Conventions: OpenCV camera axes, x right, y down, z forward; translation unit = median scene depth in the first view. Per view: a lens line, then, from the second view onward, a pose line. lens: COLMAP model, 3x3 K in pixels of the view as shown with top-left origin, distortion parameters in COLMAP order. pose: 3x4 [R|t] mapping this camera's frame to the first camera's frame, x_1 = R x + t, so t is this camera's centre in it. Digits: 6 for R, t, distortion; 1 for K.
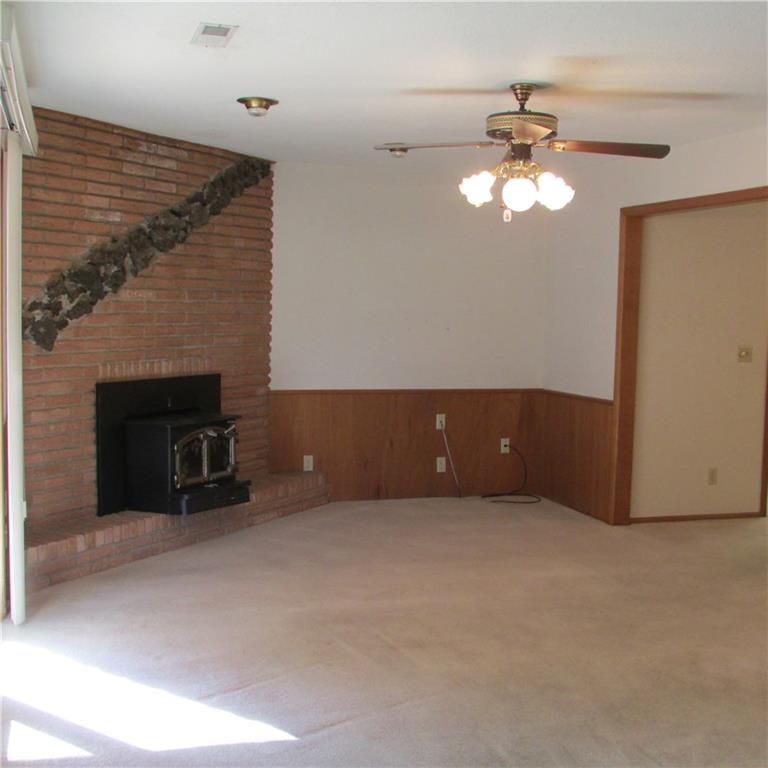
lens RADIAL K [[1078.4, 0, 384.0], [0, 1078.4, 384.0], [0, 0, 1]] dist [-0.066740, 0.014650]
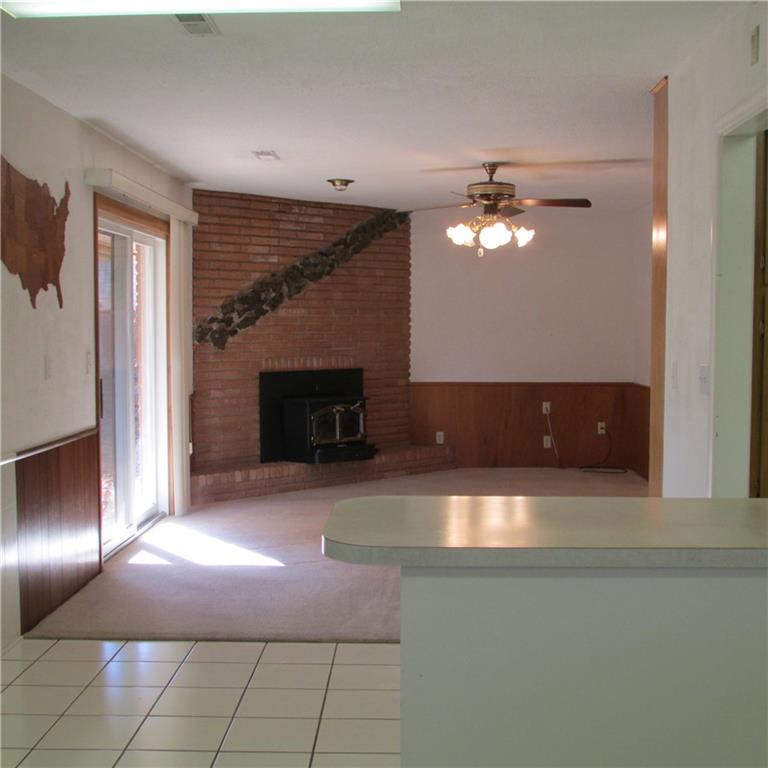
lens RADIAL K [[1078.4, 0, 384.0], [0, 1078.4, 384.0], [0, 0, 1]] dist [-0.066740, 0.014650]
pose [[0.949442, 0.000161, -0.313943, 0.341858], [-0.005891, 0.999833, -0.017301, 0.038013], [0.313888, 0.018276, 0.949284, -0.334089]]
